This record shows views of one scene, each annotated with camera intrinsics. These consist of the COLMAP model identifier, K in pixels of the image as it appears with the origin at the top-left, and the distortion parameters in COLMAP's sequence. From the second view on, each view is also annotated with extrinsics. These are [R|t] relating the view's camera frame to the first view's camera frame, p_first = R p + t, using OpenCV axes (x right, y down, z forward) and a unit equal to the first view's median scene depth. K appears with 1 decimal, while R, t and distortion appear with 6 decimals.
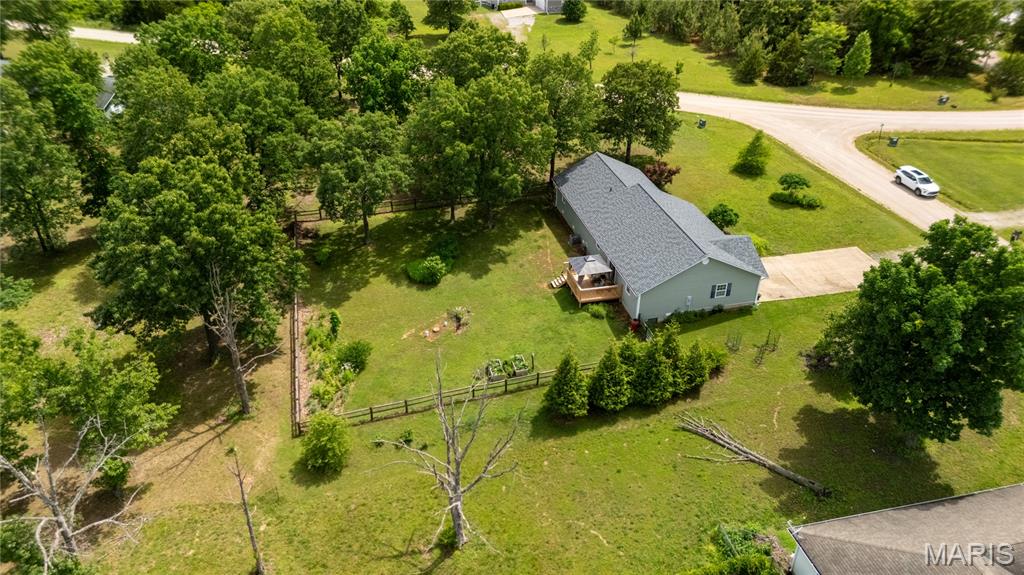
lens RADIAL K [[752.4, 0, 512.0], [0, 752.4, 287.5], [0, 0, 1]] dist [0.083193, -0.073781]
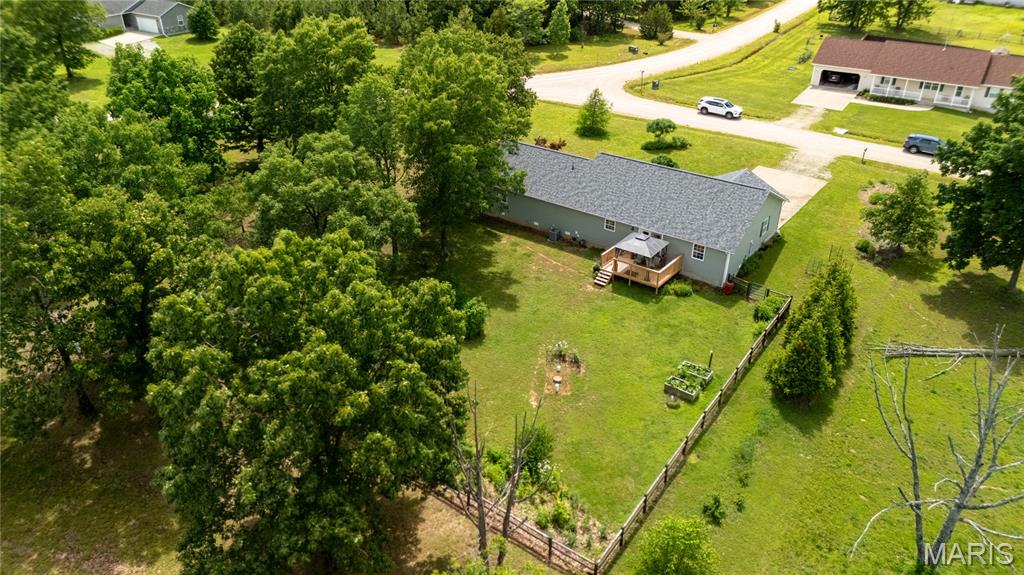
lens RADIAL K [[752.4, 0, 512.0], [0, 752.4, 287.5], [0, 0, 1]] dist [0.083193, -0.073781]
pose [[0.771071, -0.318806, 0.551191, -0.404699], [0.338363, 0.938449, 0.069451, -0.075854], [-0.539406, 0.132951, 0.831484, 0.298260]]
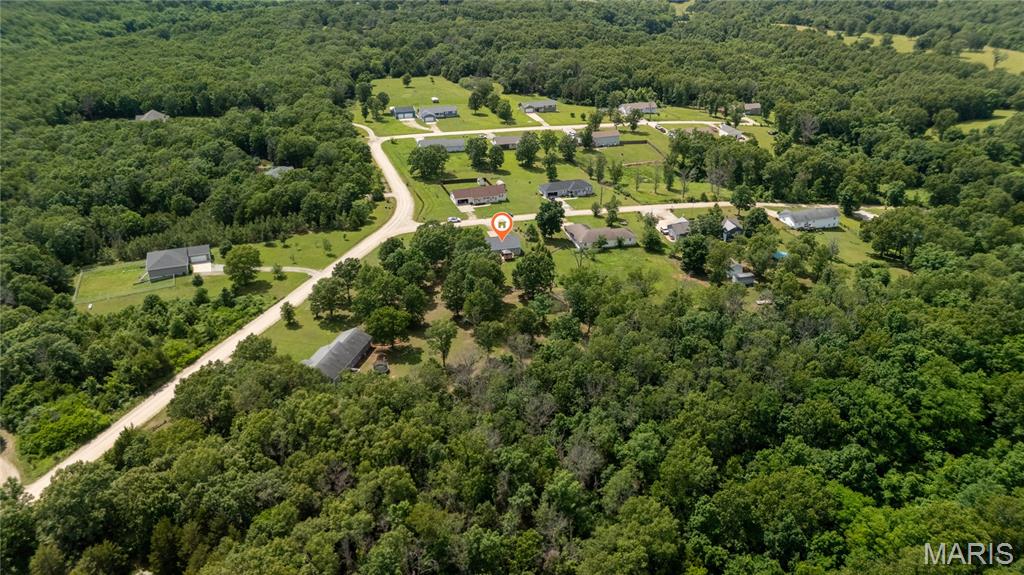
lens RADIAL K [[752.4, 0, 512.0], [0, 752.4, 287.5], [0, 0, 1]] dist [0.083193, -0.073781]
pose [[-0.029806, -0.447609, 0.893733, -3.080935], [0.530015, 0.751002, 0.393801, -1.250741], [-0.847464, 0.485429, 0.214855, 0.125359]]
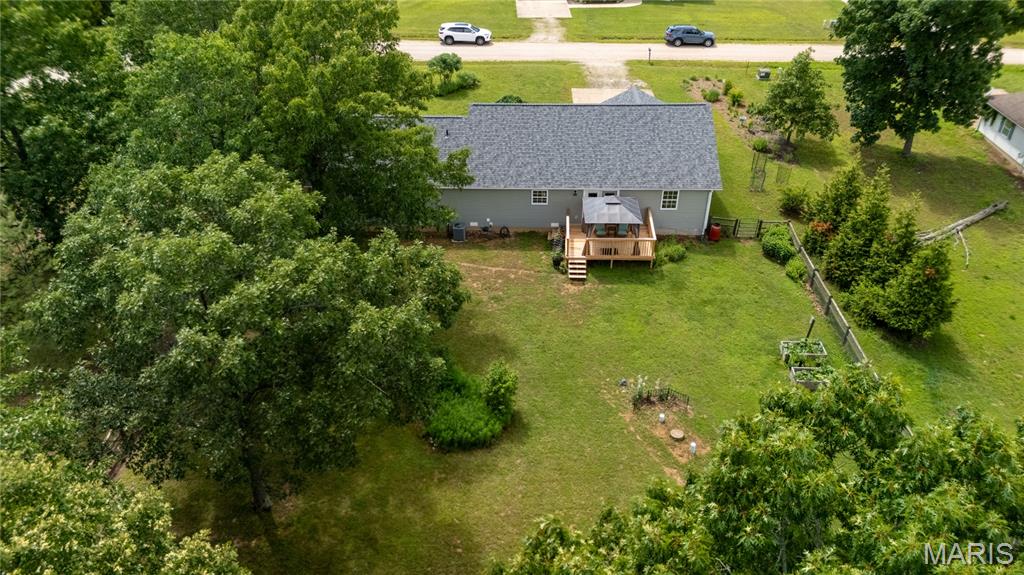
lens RADIAL K [[752.4, 0, 512.0], [0, 752.4, 287.5], [0, 0, 1]] dist [0.083193, -0.073781]
pose [[0.265972, -0.534913, 0.801952, -0.377860], [0.512825, 0.782943, 0.352152, -0.200383], [-0.816253, 0.317599, 0.482558, 0.630524]]
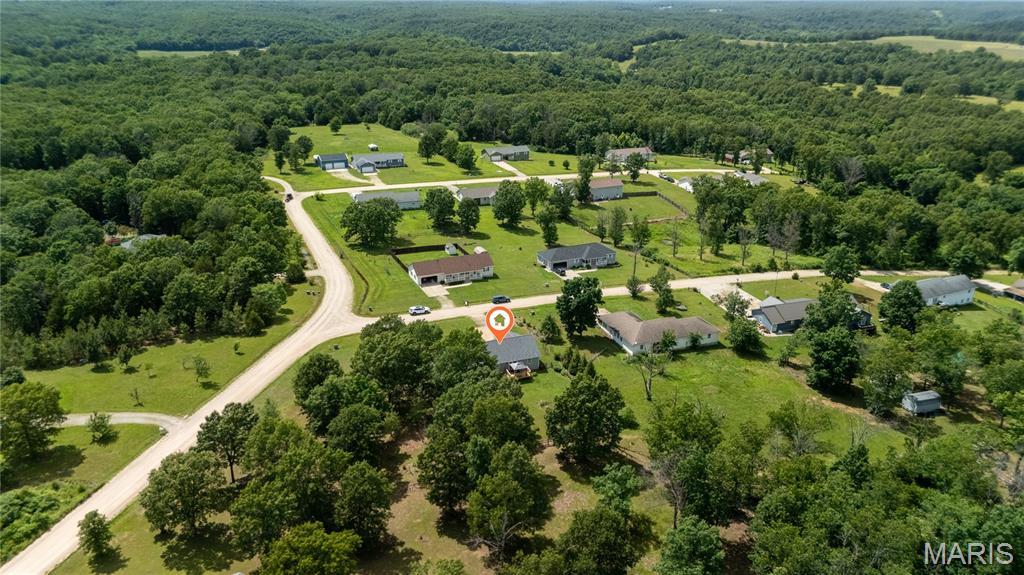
lens RADIAL K [[752.4, 0, 512.0], [0, 752.4, 287.5], [0, 0, 1]] dist [0.083193, -0.073781]
pose [[-0.125923, -0.366164, 0.921991, -1.716039], [0.519300, 0.767552, 0.375754, -0.963368], [-0.845264, 0.526106, 0.093496, 0.519939]]
